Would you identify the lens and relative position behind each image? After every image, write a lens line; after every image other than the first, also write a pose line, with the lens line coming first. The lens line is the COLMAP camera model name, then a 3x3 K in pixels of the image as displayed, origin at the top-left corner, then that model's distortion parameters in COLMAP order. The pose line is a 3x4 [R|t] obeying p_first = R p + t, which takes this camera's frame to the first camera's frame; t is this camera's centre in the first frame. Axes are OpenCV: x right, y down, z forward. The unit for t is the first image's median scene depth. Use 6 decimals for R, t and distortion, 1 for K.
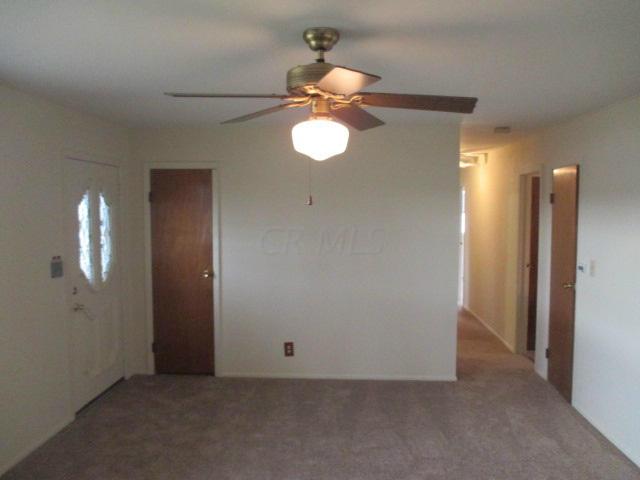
lens RADIAL K [[586.8, 0, 320.0], [0, 586.8, 240.0], [0, 0, 1]] dist [0.106257, 0.004952]
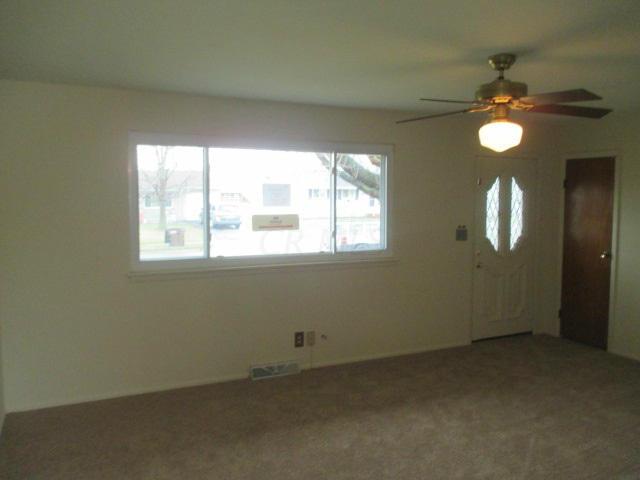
lens RADIAL K [[586.8, 0, 320.0], [0, 586.8, 240.0], [0, 0, 1]] dist [0.106257, 0.004952]
pose [[0.539755, 0.078716, -0.838134, 0.497876], [-0.068968, 0.996407, 0.049165, 0.013938], [0.838992, 0.031267, 0.543245, -0.038052]]
